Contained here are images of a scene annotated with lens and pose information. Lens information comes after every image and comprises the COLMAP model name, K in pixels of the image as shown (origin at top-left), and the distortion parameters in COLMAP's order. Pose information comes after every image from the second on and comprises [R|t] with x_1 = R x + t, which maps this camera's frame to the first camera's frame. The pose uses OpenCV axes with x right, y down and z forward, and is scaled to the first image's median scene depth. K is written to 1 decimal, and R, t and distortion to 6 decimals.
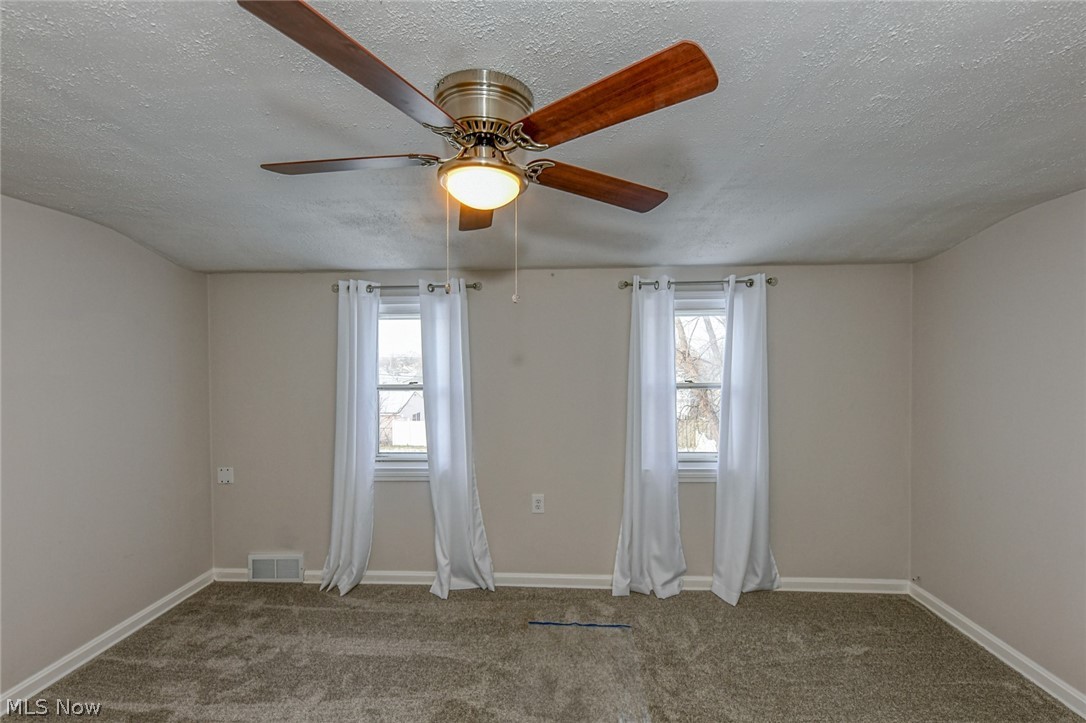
lens RADIAL K [[451.5, 0, 538.9], [0, 451.5, 369.7], [0, 0, 1]] dist [0.009394, -0.009782]
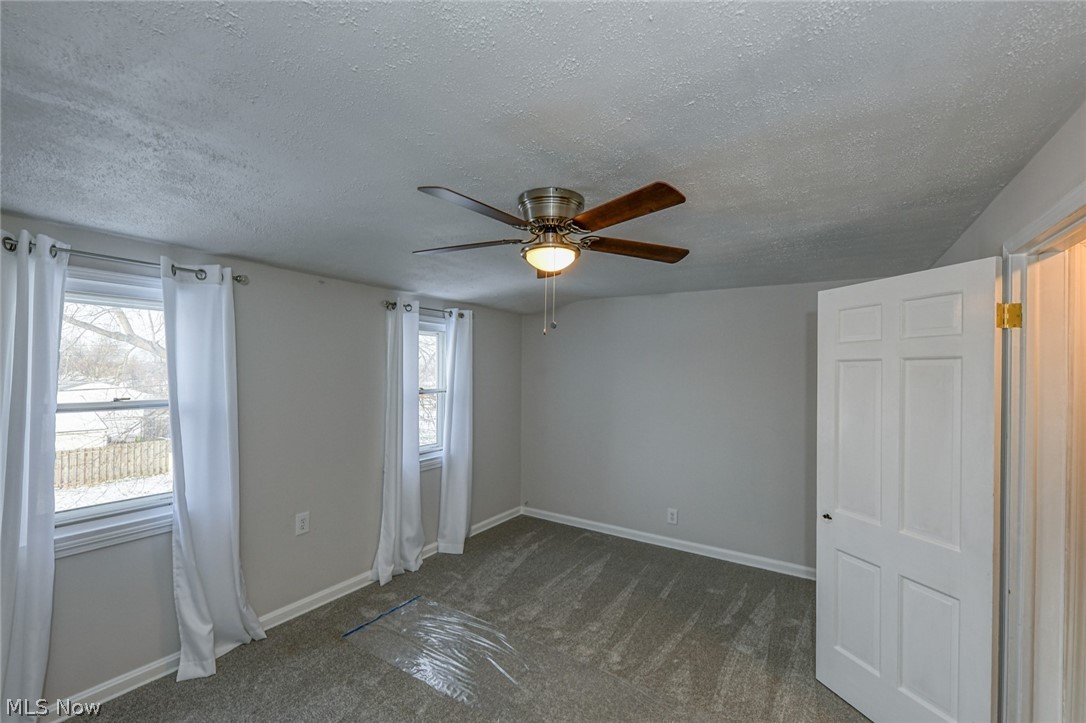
lens RADIAL K [[451.5, 0, 538.9], [0, 451.5, 369.7], [0, 0, 1]] dist [0.009394, -0.009782]
pose [[0.500452, 0.014460, 0.865644, -0.591243], [0.004849, 0.999798, -0.019505, 0.000743], [-0.865751, 0.013959, 0.500281, 0.113199]]
